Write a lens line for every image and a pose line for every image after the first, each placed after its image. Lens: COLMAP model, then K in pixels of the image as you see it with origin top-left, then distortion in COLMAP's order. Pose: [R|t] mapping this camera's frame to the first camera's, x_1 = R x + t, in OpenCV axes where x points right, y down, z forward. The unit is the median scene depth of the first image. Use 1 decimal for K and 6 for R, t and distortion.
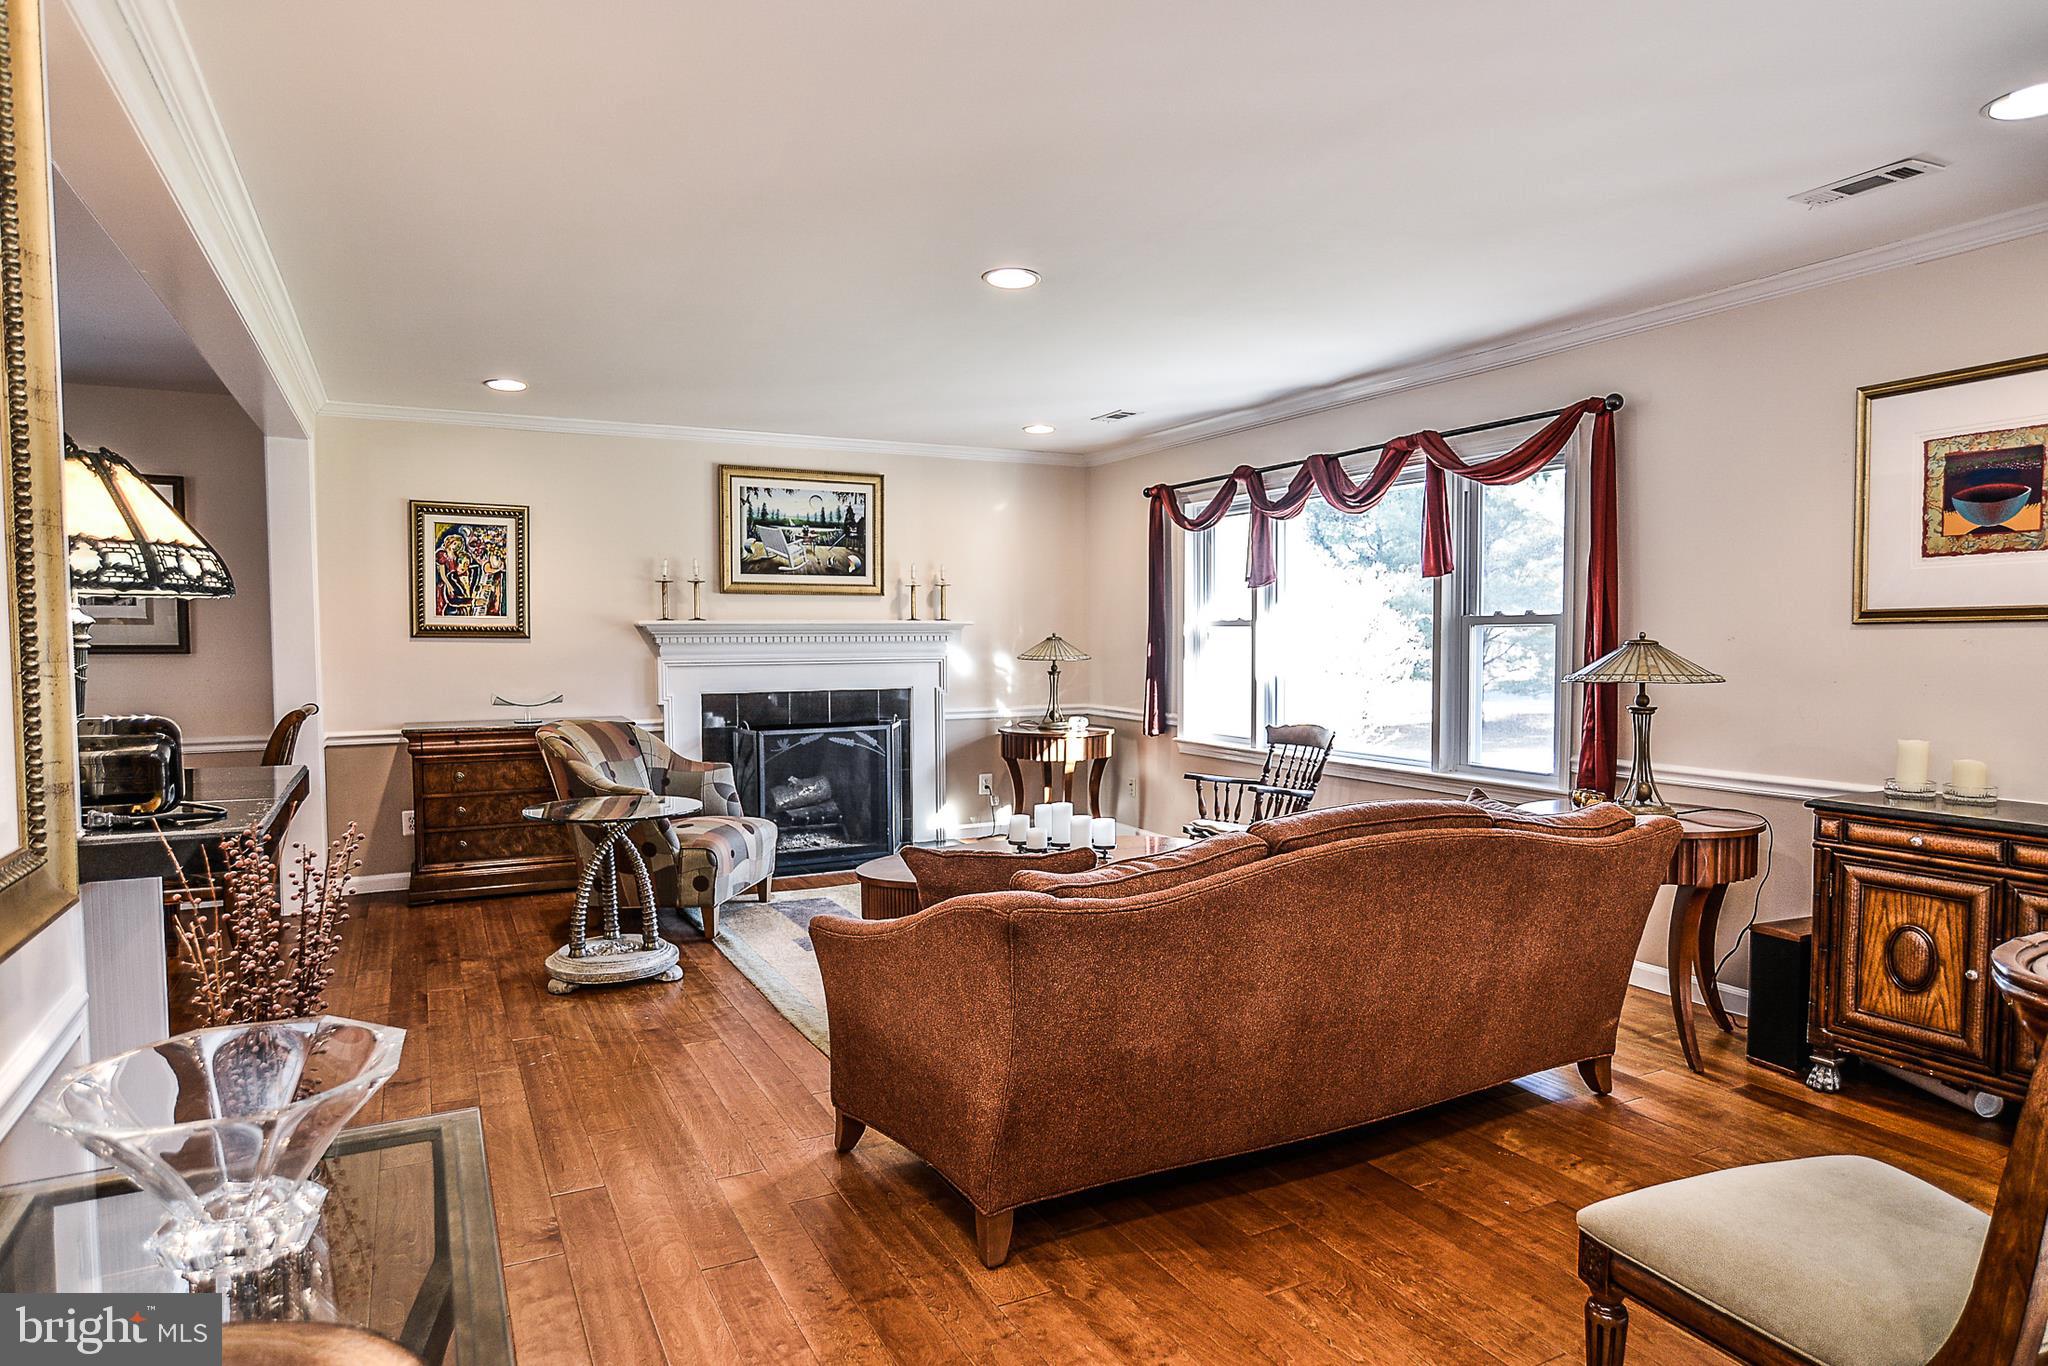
lens RADIAL K [[1205.9, 0, 1022.9], [0, 1205.9, 690.6], [0, 0, 1]] dist [-0.017389, 0.000880]
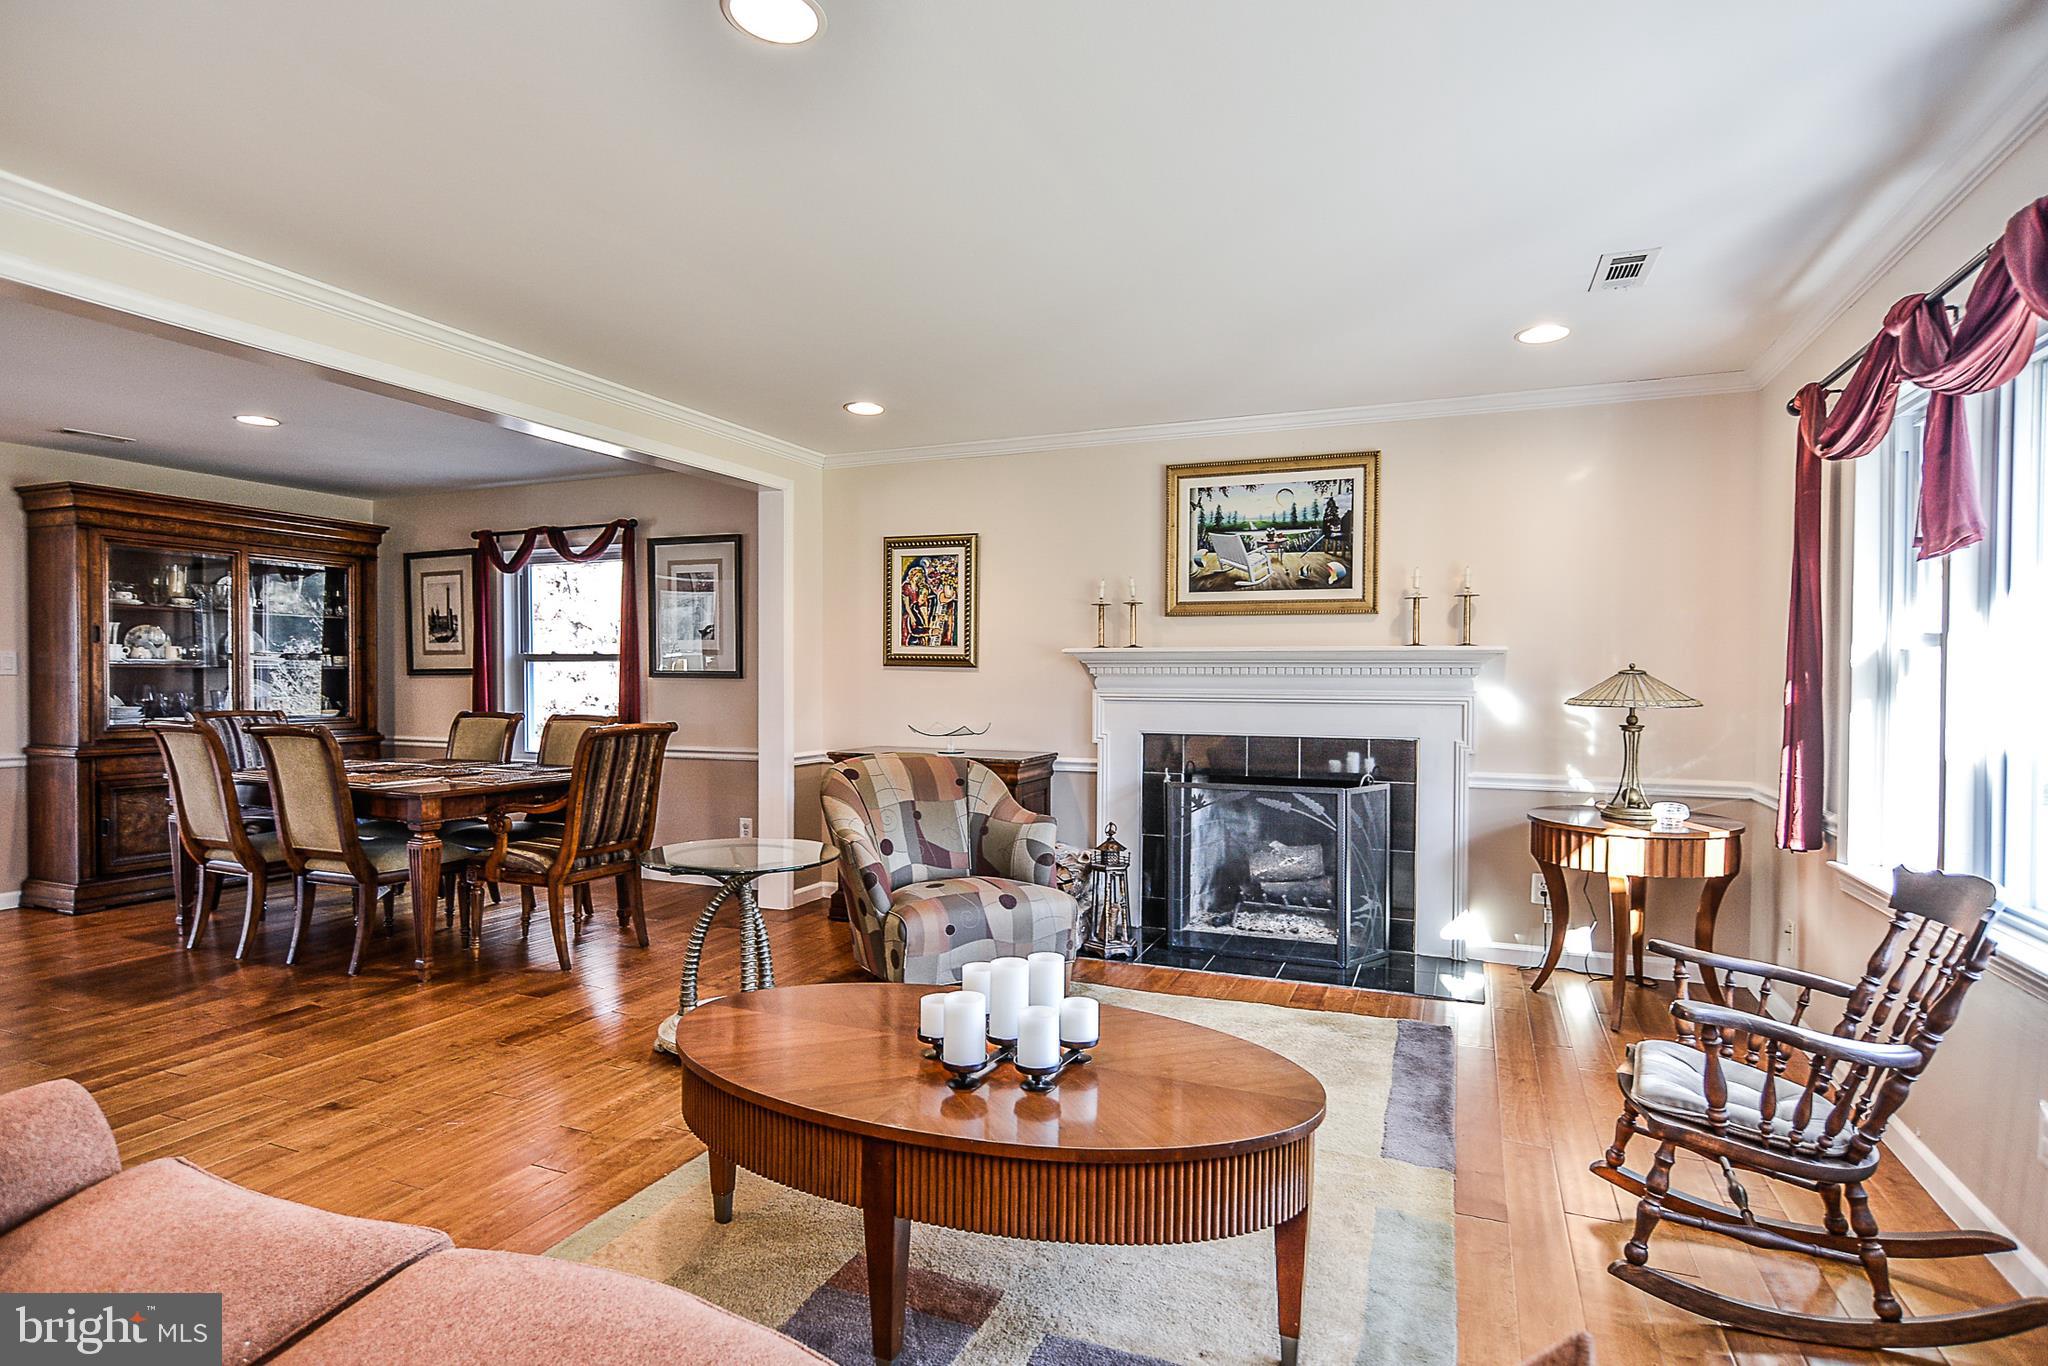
lens RADIAL K [[1043.3, 0, 1026.6], [0, 1043.3, 694.2], [0, 0, 1]] dist [-0.024444, 0.016967]
pose [[0.642338, 0.020624, -0.766144, 0.247869], [-0.043899, 0.998987, -0.009912, -0.013819], [0.765163, 0.040000, 0.642593, 0.444171]]
